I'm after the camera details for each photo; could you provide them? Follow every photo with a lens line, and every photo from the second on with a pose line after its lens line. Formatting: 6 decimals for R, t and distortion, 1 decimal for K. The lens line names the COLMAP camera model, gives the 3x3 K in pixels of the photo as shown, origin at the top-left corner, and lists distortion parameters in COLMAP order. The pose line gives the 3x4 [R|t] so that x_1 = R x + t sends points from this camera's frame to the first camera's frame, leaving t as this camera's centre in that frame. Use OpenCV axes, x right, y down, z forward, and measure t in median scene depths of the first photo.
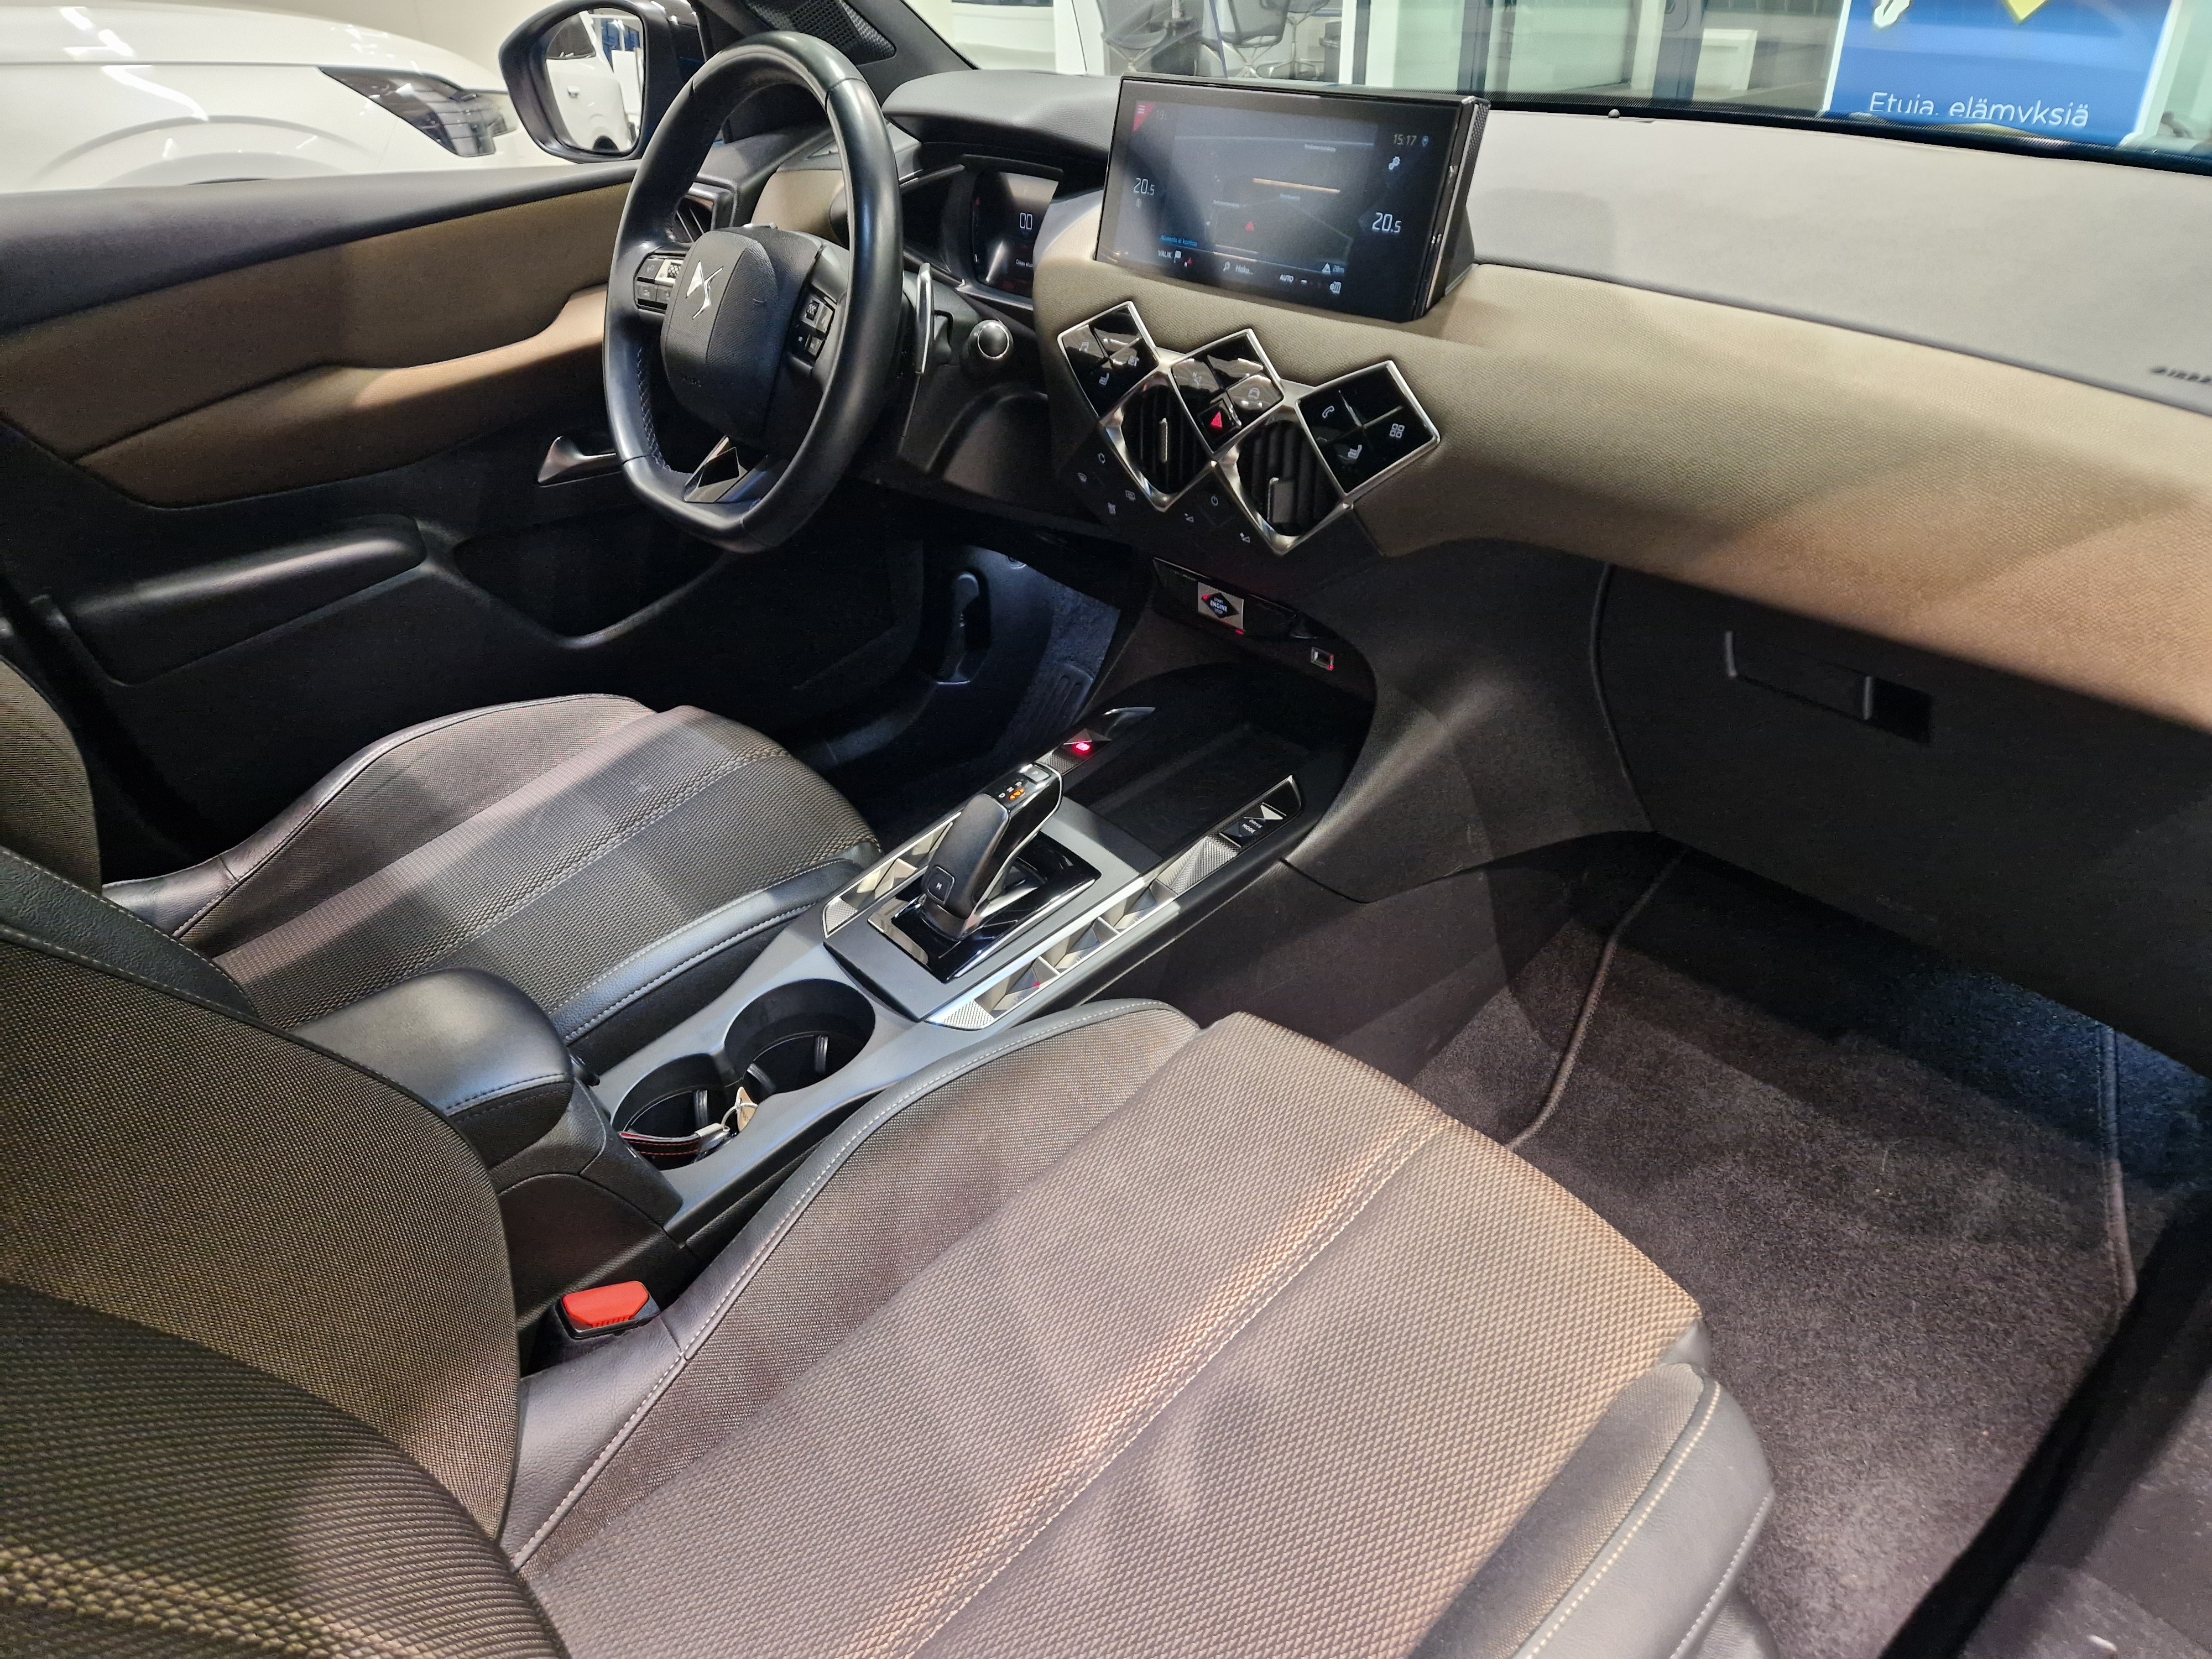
lens RADIAL K [[1479.6, 0, 1111.2], [0, 1479.6, 838.2], [0, 0, 1]] dist [0.064810, -0.051064]
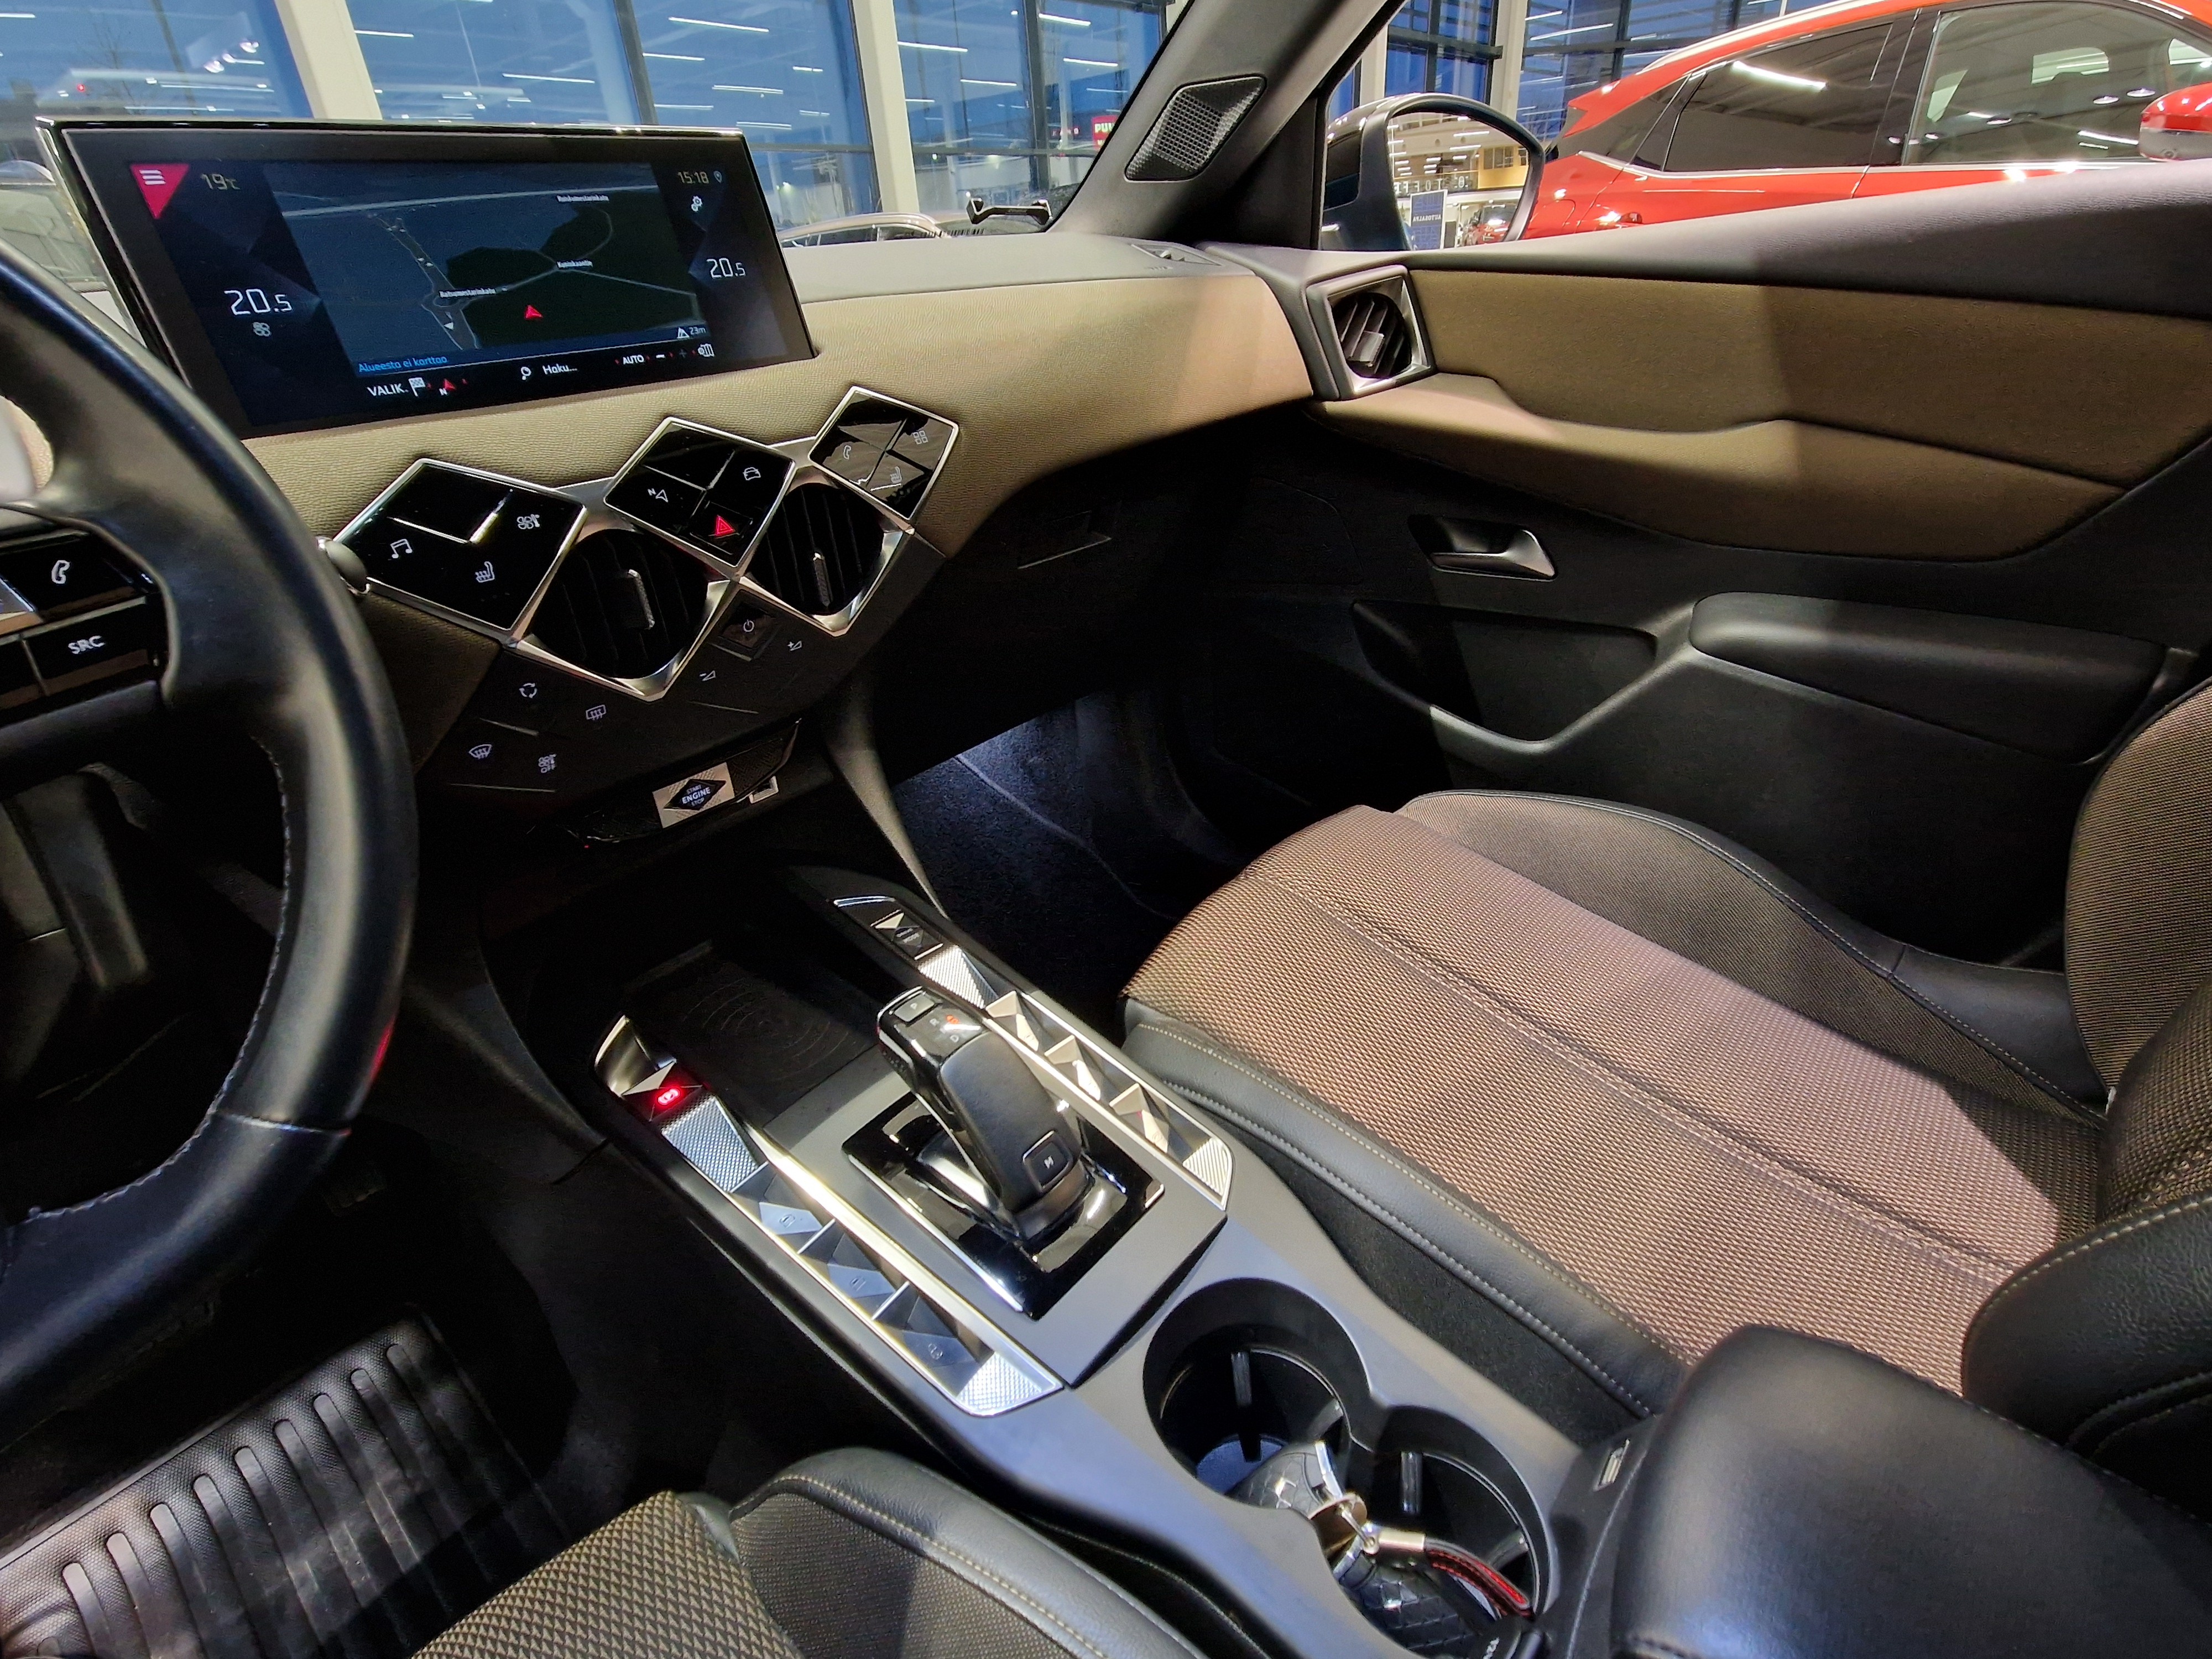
lens RADIAL K [[1054.7, 0, 1091.9], [0, 1054.7, 832.1], [0, 0, 1]] dist [0.001249, -0.001259]
pose [[-0.161984, -0.427842, 0.889220, -0.496560], [0.581029, 0.687001, 0.436388, -0.280641], [-0.797600, 0.587351, 0.137306, 0.806910]]
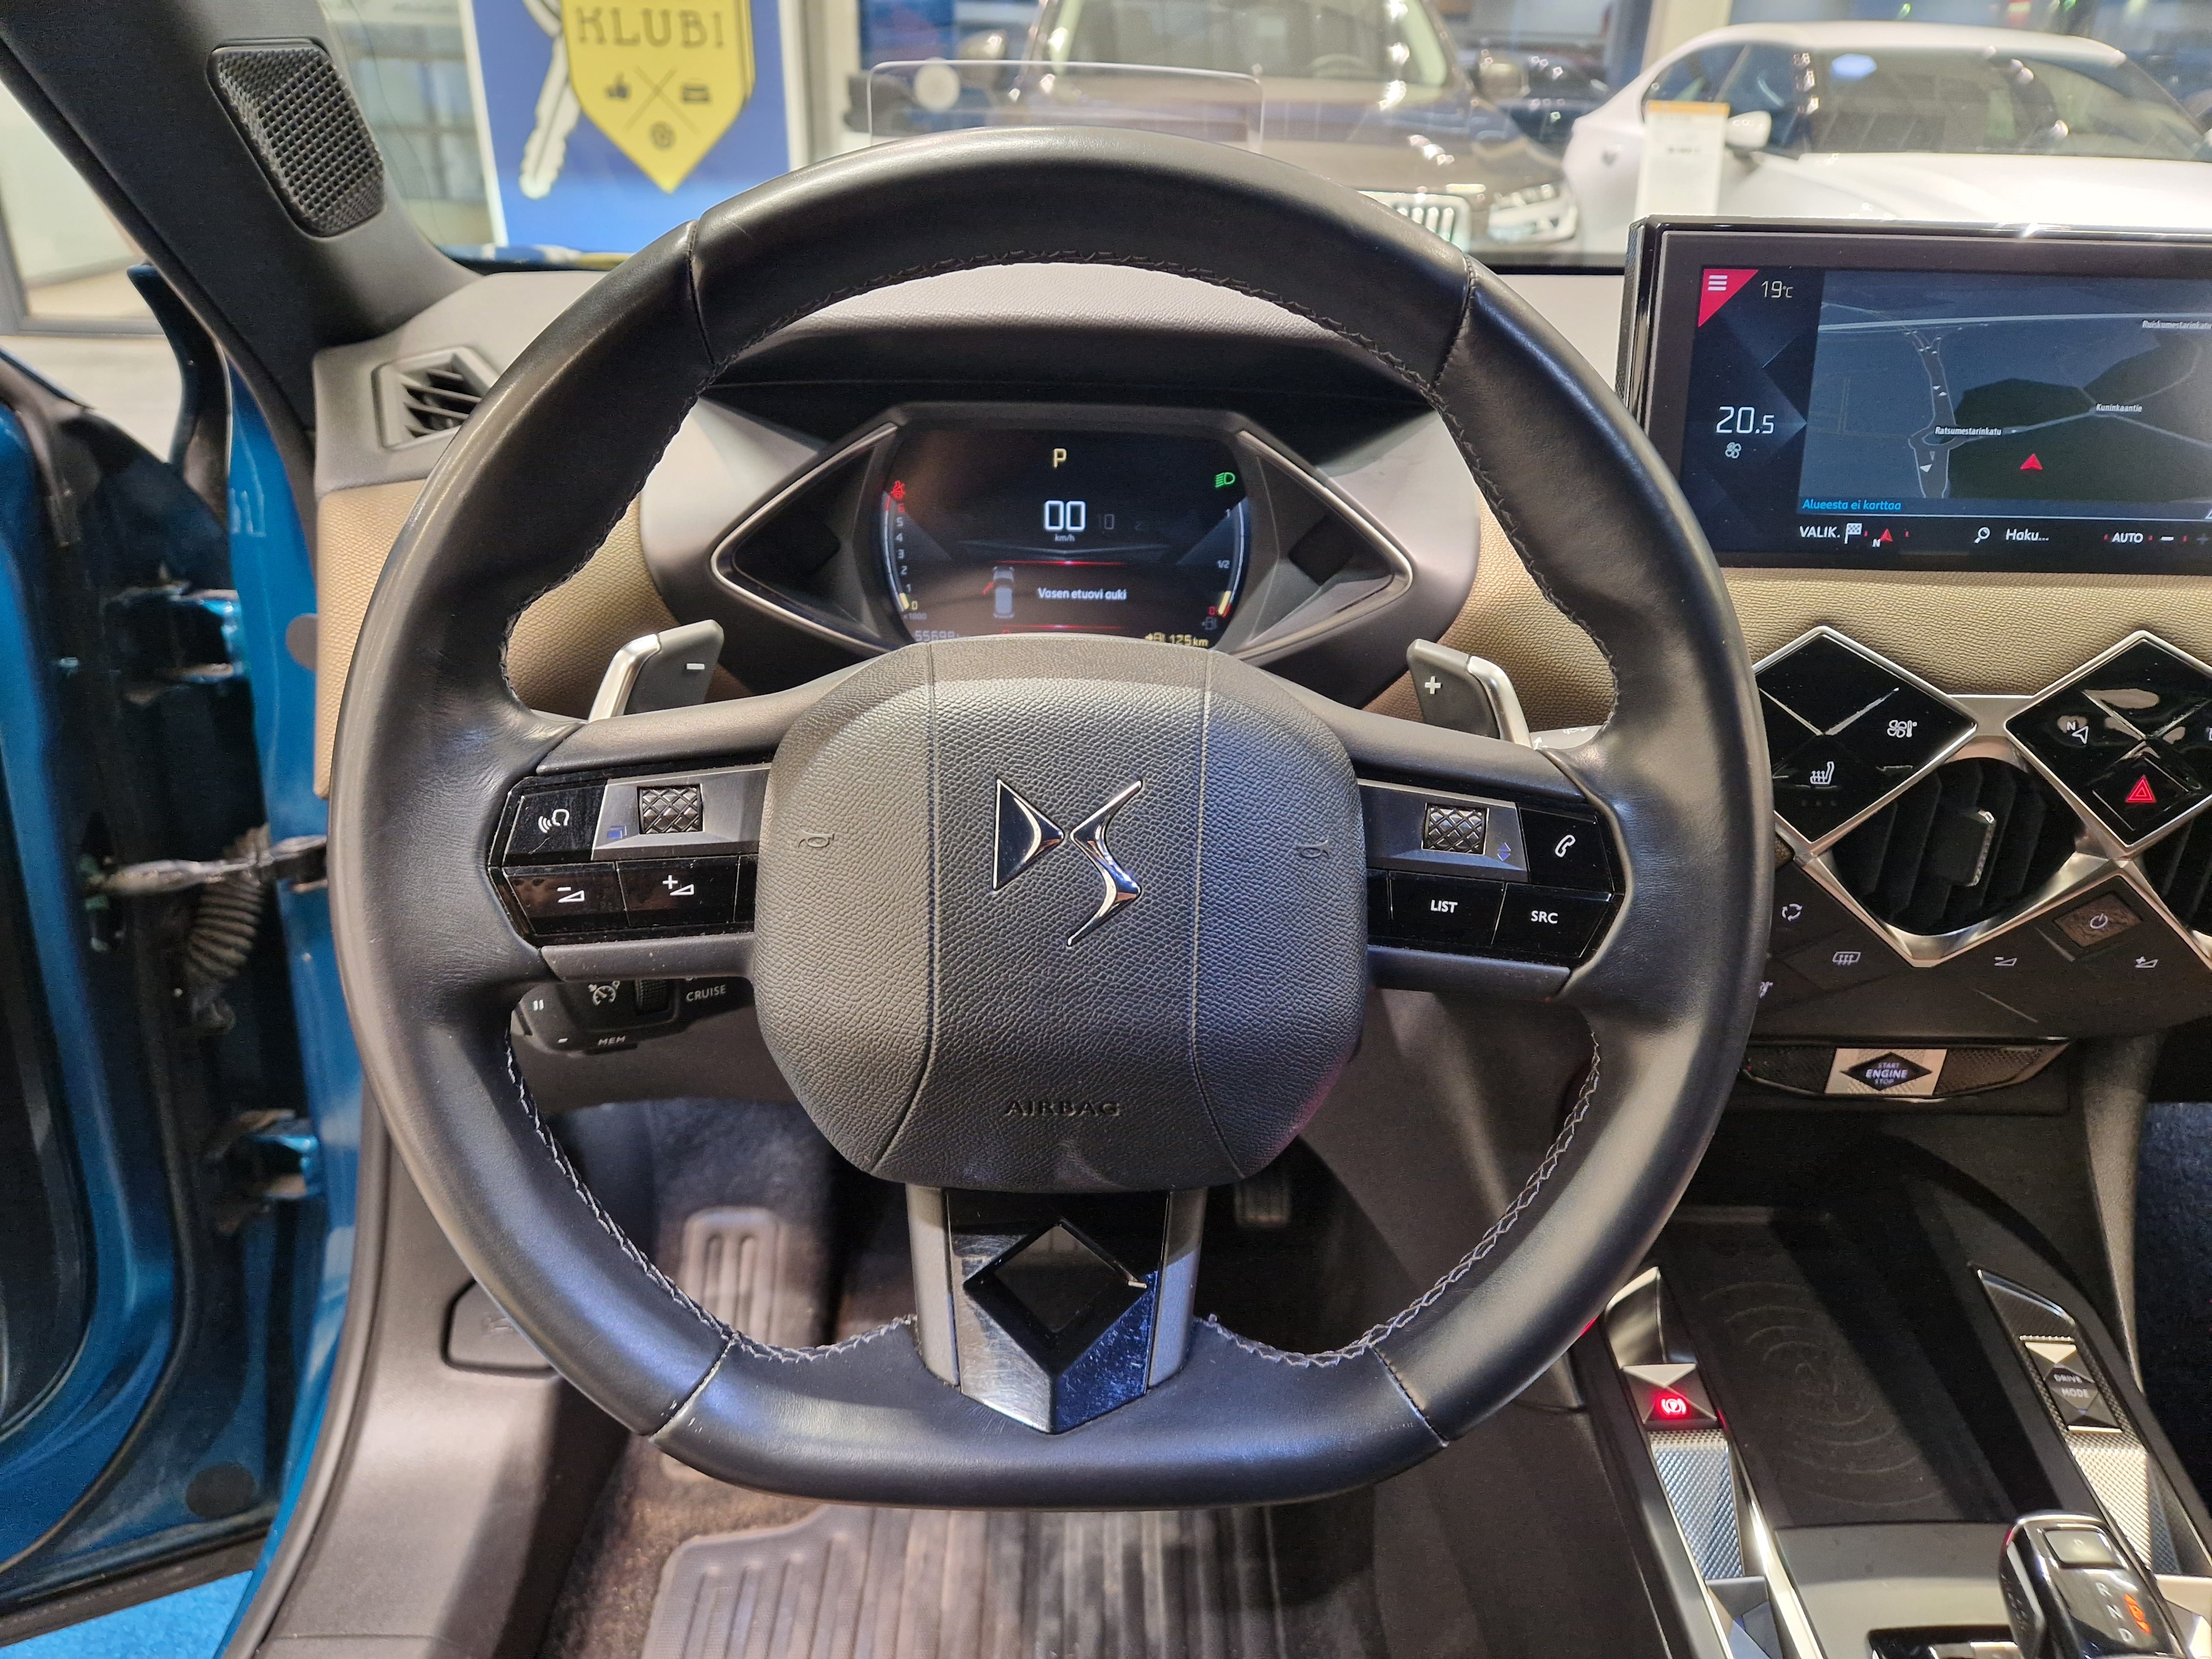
lens RADIAL K [[1479.6, 0, 1101.6], [0, 1479.6, 873.2], [0, 0, 1]] dist [0.064810, -0.051064]
pose [[0.609900, -0.313704, 0.727744, -0.555251], [0.369928, 0.924823, 0.088632, -0.419627], [-0.700839, 0.215156, 0.680098, 0.838301]]
